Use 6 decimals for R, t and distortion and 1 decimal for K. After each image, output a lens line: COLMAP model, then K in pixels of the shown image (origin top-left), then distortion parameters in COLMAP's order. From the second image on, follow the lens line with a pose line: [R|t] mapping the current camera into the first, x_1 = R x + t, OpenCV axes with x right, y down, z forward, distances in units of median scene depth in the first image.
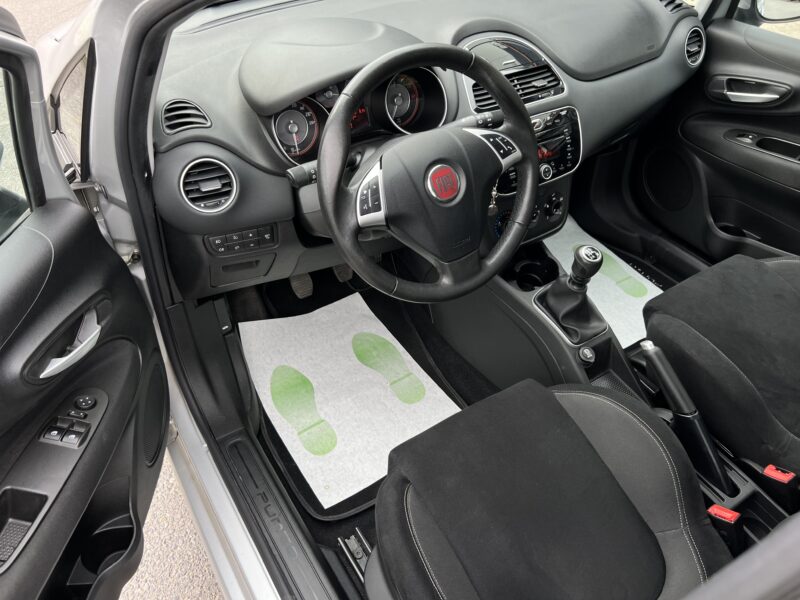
lens RADIAL K [[601.1, 0, 400.0], [0, 601.1, 300.0], [0, 0, 1]] dist [0.011708, 0.002774]
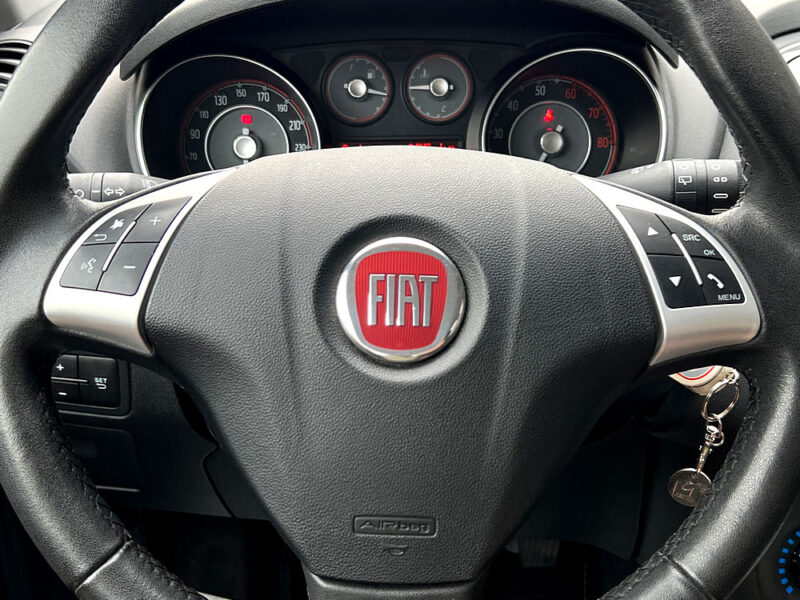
lens RADIAL K [[979.4, 0, 386.7], [0, 979.4, 319.0], [0, 0, 1]] dist [0.059413, -0.028122]
pose [[0.853087, 0.203538, -0.480432, 0.212157], [-0.331369, 0.922590, -0.197540, -0.067720], [0.403035, 0.327719, 0.854496, 0.436094]]
